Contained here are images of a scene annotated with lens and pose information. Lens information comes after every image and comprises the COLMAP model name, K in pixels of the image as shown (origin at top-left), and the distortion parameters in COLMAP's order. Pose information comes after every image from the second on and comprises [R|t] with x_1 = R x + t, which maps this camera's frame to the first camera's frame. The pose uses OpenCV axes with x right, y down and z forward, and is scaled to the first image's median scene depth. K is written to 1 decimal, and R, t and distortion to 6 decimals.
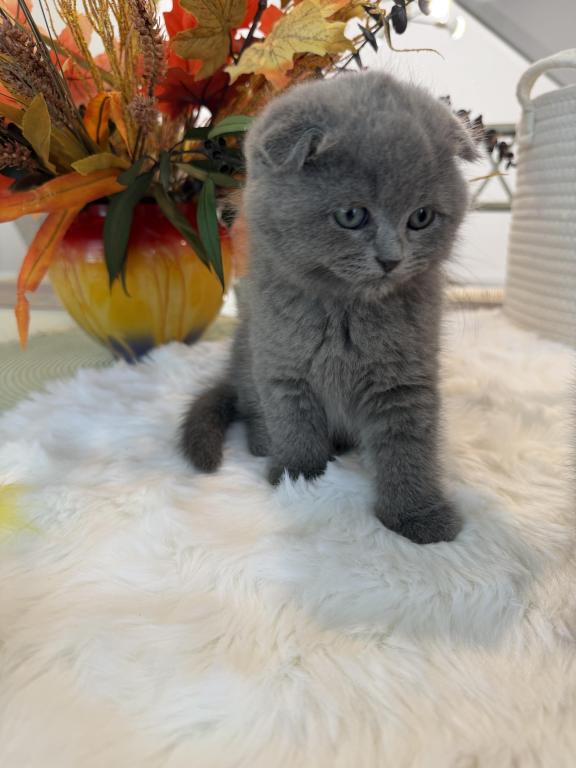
lens RADIAL K [[577.9, 0, 290.8], [0, 577.9, 380.2], [0, 0, 1]] dist [-0.018361, -0.018252]
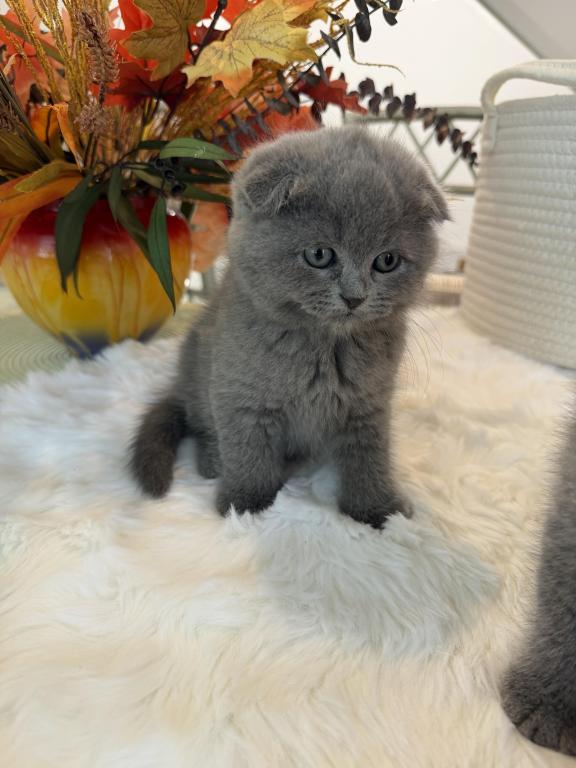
lens RADIAL K [[577.9, 0, 296.9], [0, 577.9, 371.7], [0, 0, 1]] dist [-0.018361, -0.018252]
pose [[0.997524, 0.021340, 0.067013, 0.024874], [-0.025653, 0.997608, 0.064187, -0.109044], [-0.065483, -0.065747, 0.995685, -0.004434]]
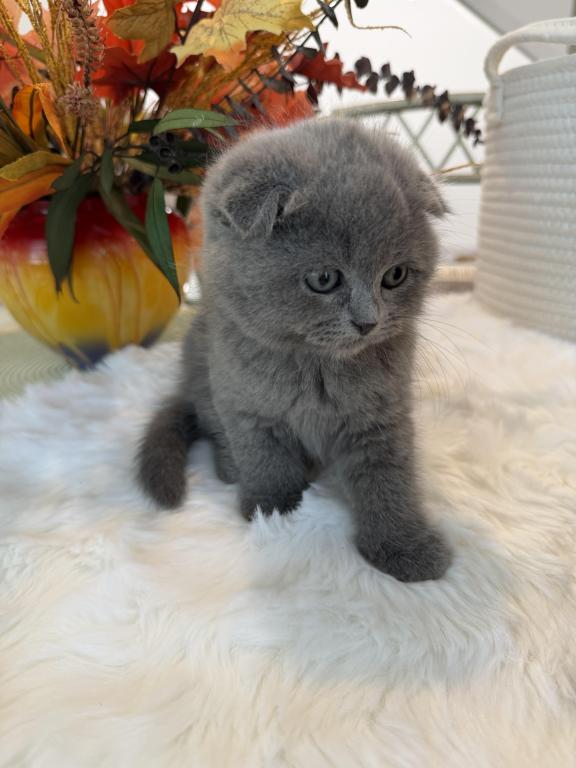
lens RADIAL K [[577.9, 0, 293.4], [0, 577.9, 372.7], [0, 0, 1]] dist [-0.018361, -0.018252]
pose [[0.997220, -0.043736, 0.060336, 0.001321], [0.041071, 0.998155, 0.044713, -0.071357], [-0.062180, -0.042111, 0.997176, 0.072379]]
